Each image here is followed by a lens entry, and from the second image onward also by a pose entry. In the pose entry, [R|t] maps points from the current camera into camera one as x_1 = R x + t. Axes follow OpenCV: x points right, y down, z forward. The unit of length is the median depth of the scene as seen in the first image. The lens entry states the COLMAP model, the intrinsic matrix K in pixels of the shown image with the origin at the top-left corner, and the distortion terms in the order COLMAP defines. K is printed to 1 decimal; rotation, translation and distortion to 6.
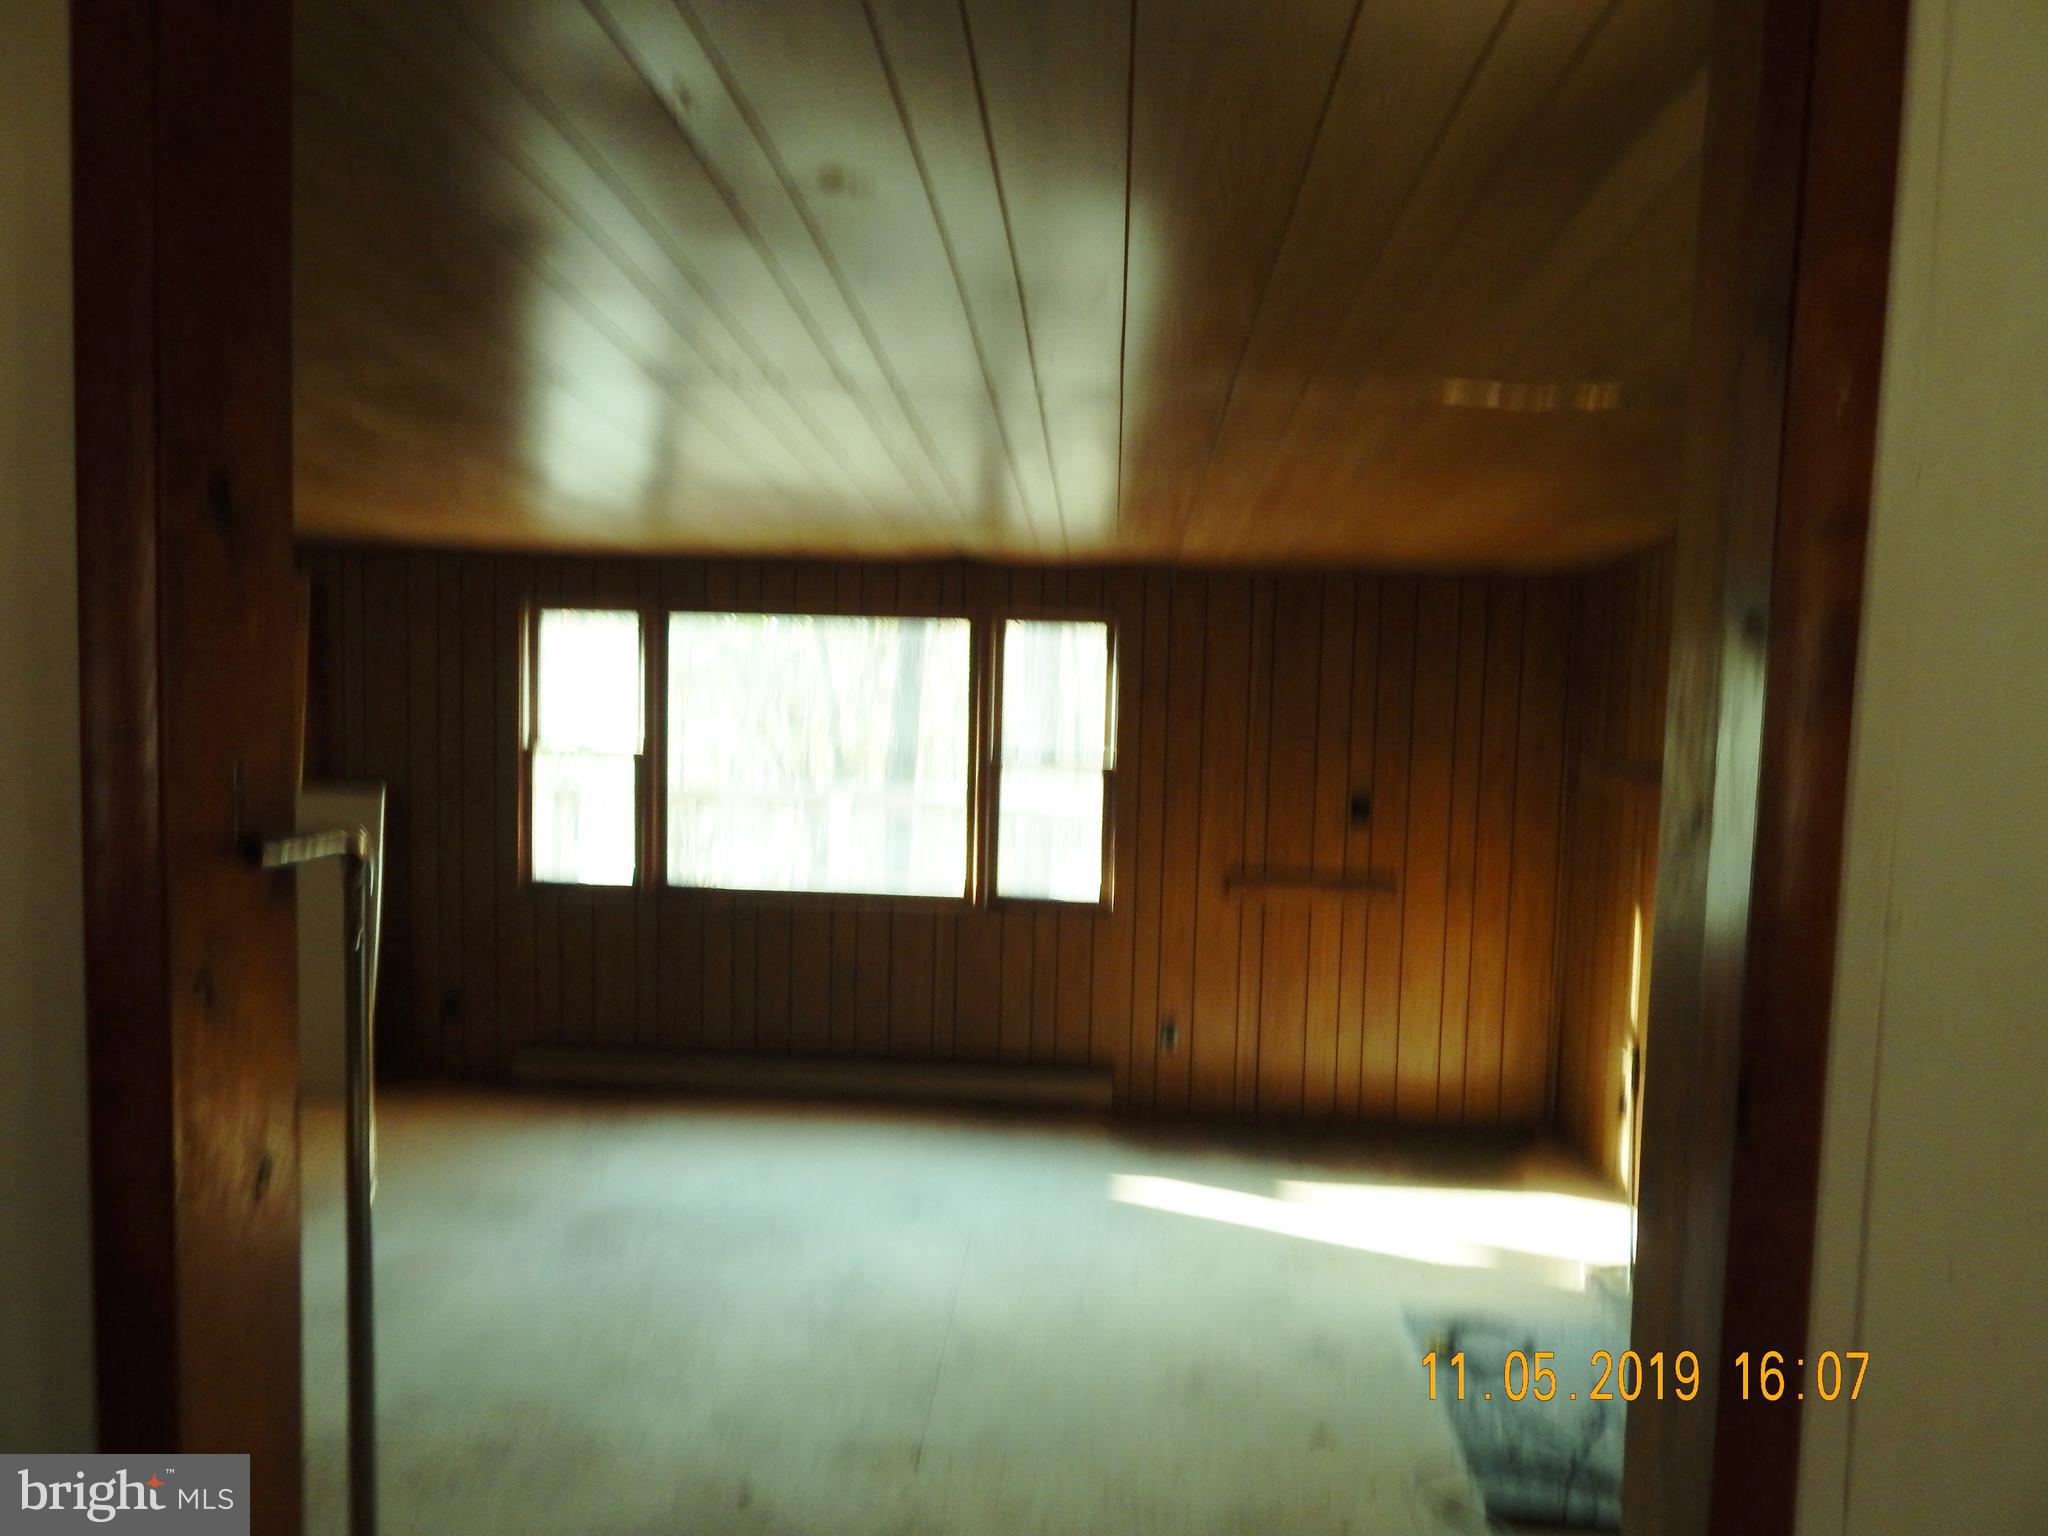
lens RADIAL K [[1341.5, 0, 1024.0], [0, 1341.5, 768.0], [0, 0, 1]] dist [-0.000058, -0.001369]
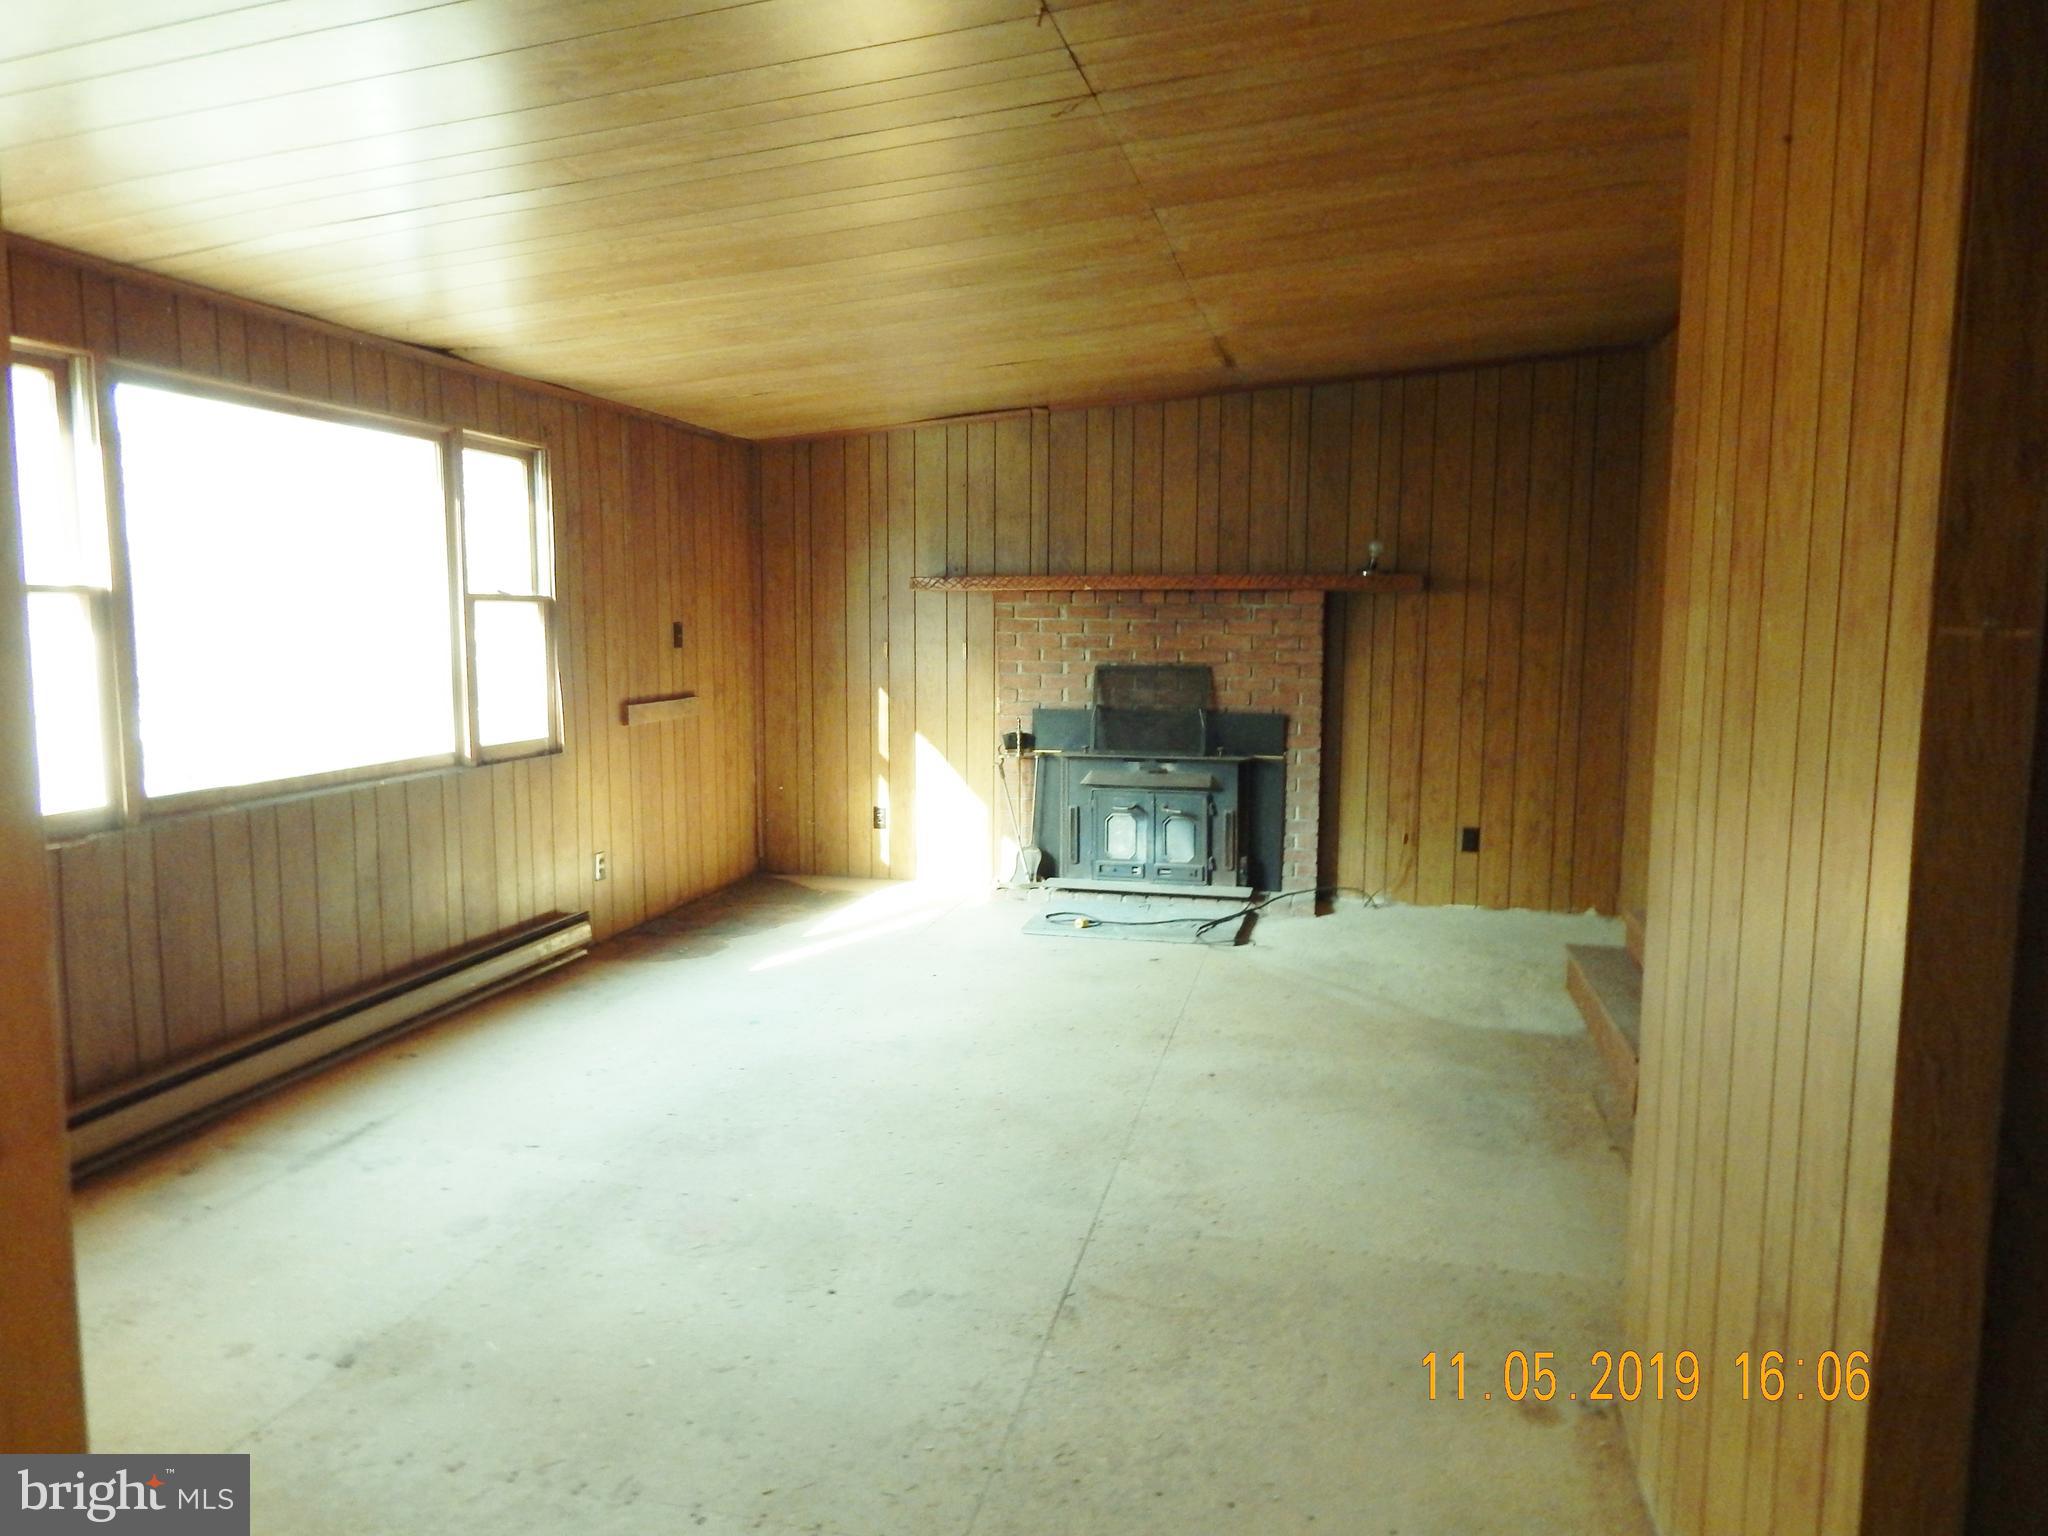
lens RADIAL K [[1338.2, 0, 1024.0], [0, 1338.2, 768.0], [0, 0, 1]] dist [0.001650, 0.000297]
pose [[0.192173, -0.137716, 0.971650, -1.296904], [0.089240, 0.988455, 0.122448, 0.045973], [-0.977295, 0.063179, 0.202244, 0.768573]]
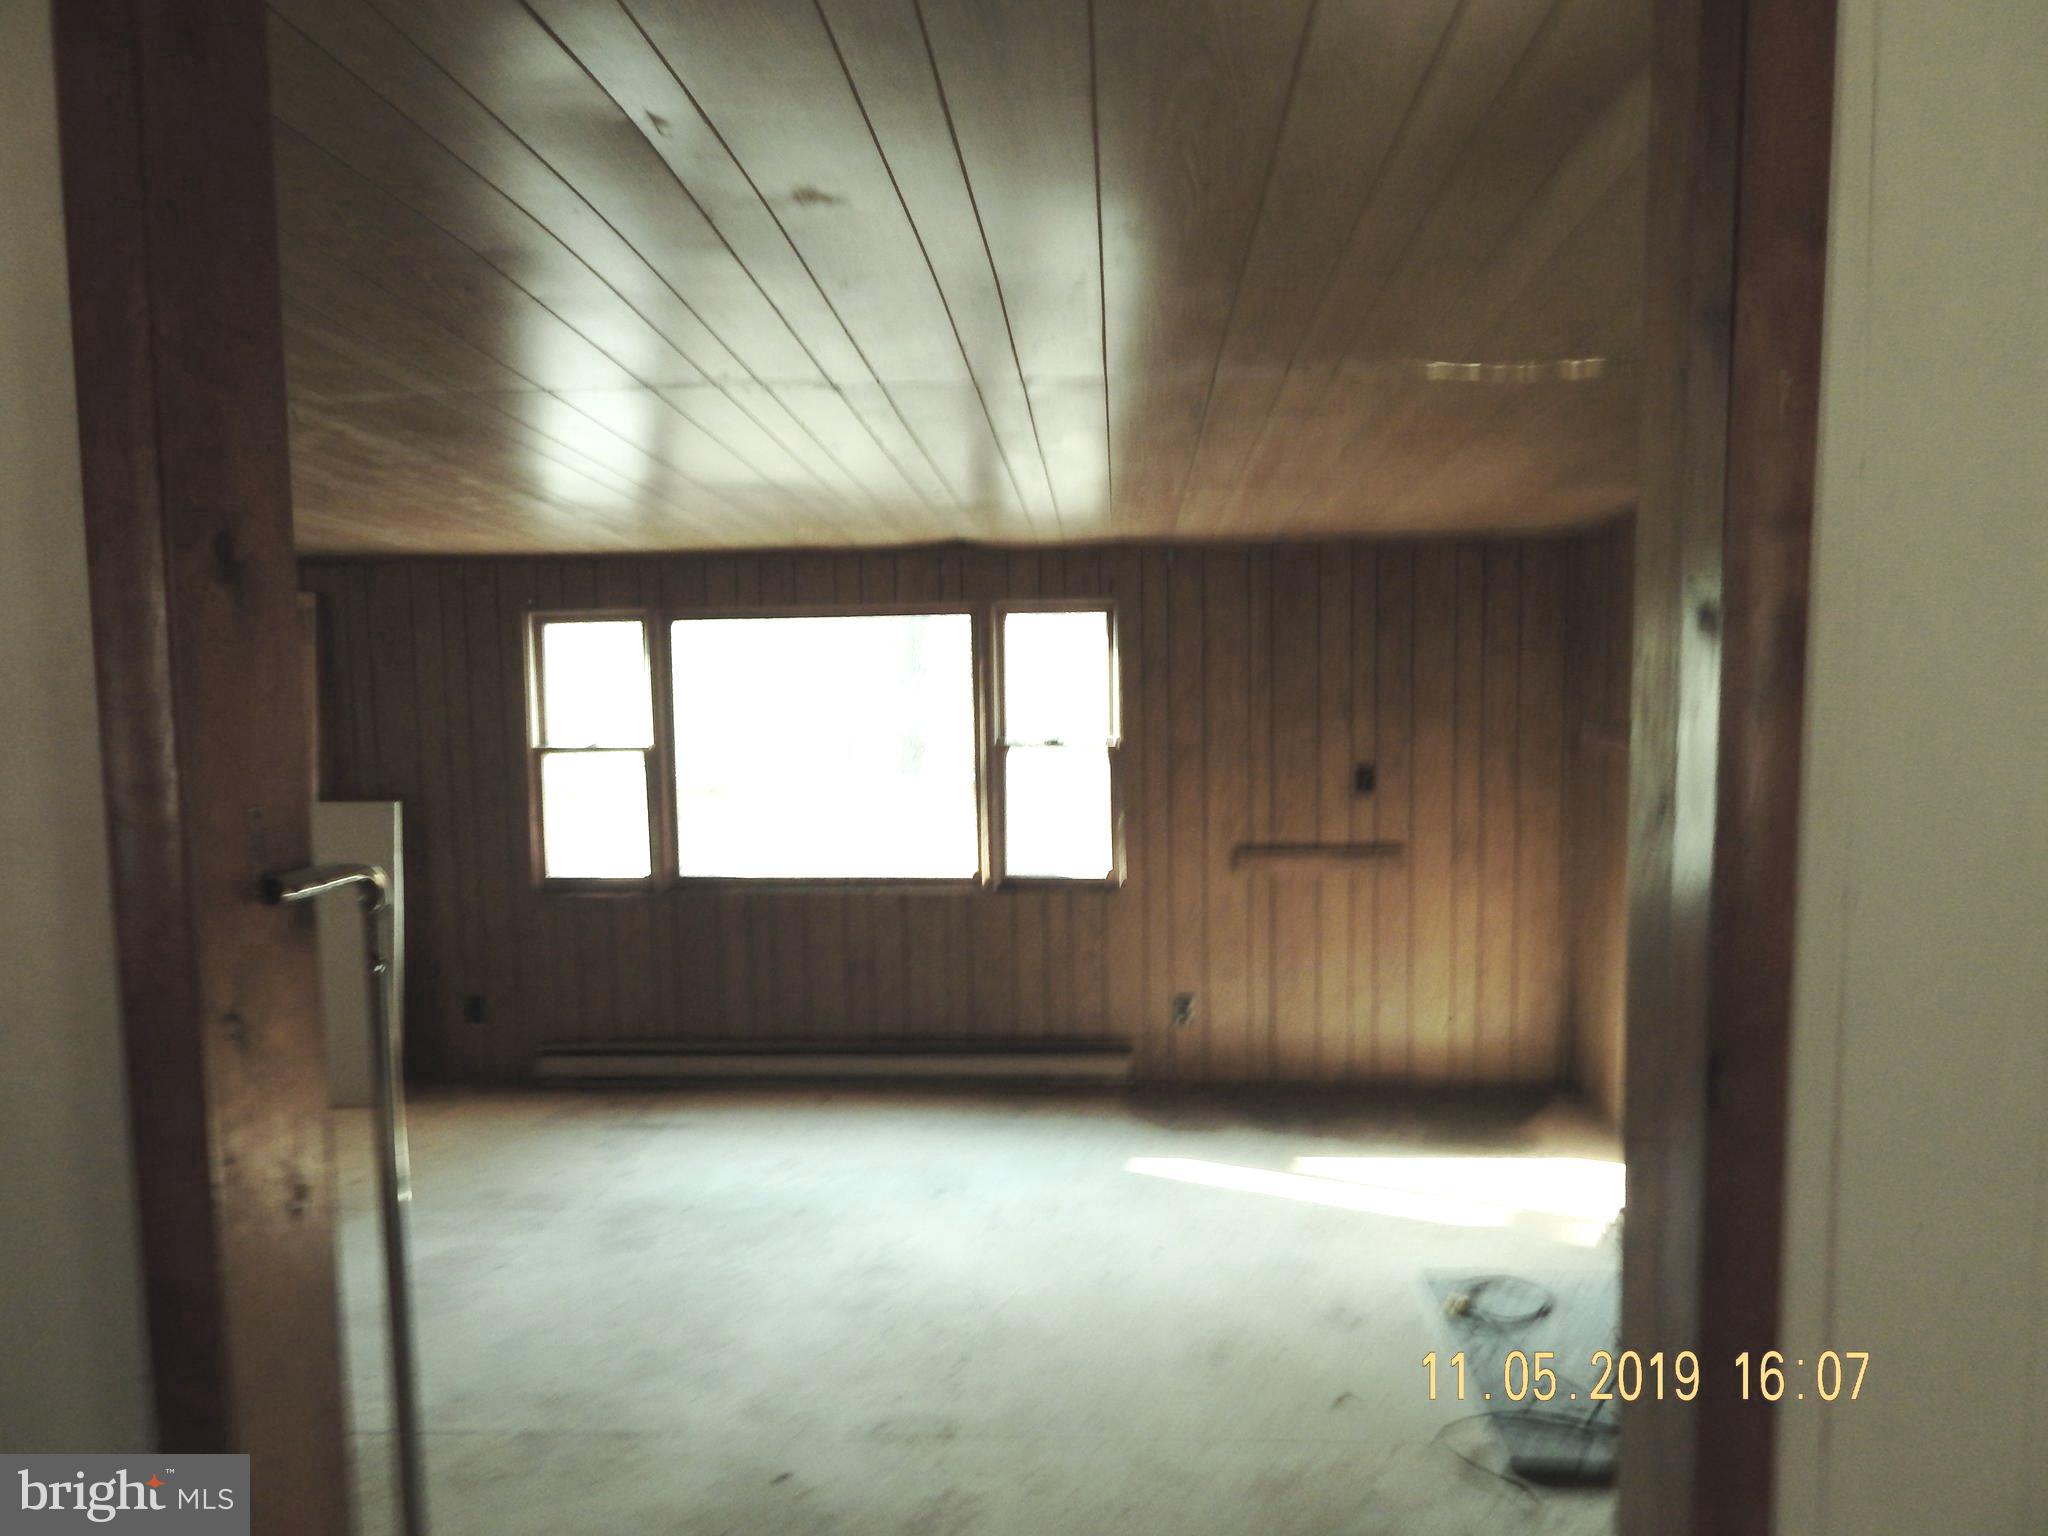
lens RADIAL K [[1338.2, 0, 1024.0], [0, 1338.2, 768.0], [0, 0, 1]] dist [0.001650, 0.000297]
pose [[0.999121, -0.041174, -0.007812, 0.005754], [0.041302, 0.999004, 0.016912, -0.008501], [0.007108, -0.017219, 0.999826, -0.010325]]
